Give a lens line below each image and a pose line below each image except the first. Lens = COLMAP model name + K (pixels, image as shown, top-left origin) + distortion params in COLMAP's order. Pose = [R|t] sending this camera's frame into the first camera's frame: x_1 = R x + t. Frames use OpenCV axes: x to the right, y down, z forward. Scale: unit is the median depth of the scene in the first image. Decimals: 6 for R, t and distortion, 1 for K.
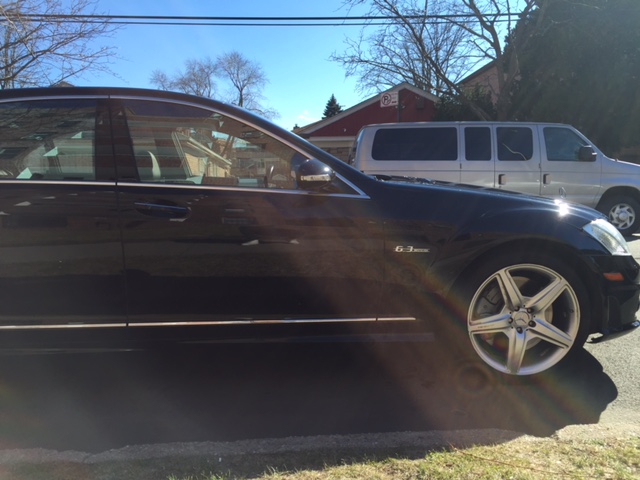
lens RADIAL K [[553.0, 0, 322.8], [0, 553.0, 235.7], [0, 0, 1]] dist [0.101201, -0.142416]
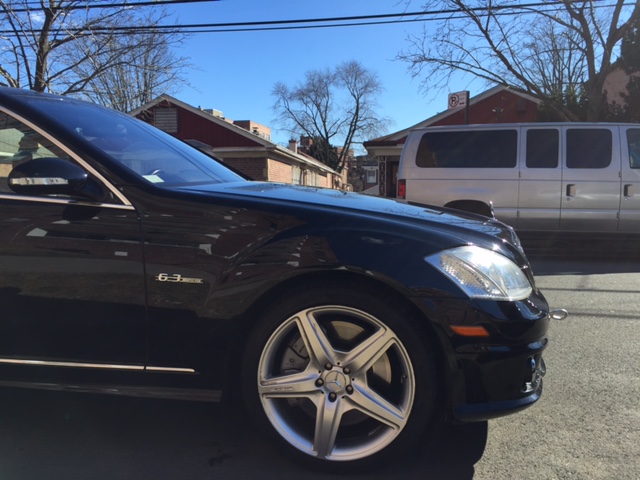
lens RADIAL K [[553.0, 0, 322.8], [0, 553.0, 235.7], [0, 0, 1]] dist [0.101201, -0.142416]
pose [[0.974048, 0.031305, -0.224166, 0.146190], [-0.034751, 0.999330, -0.011443, -0.008921], [0.223657, 0.018936, 0.974484, 0.086711]]
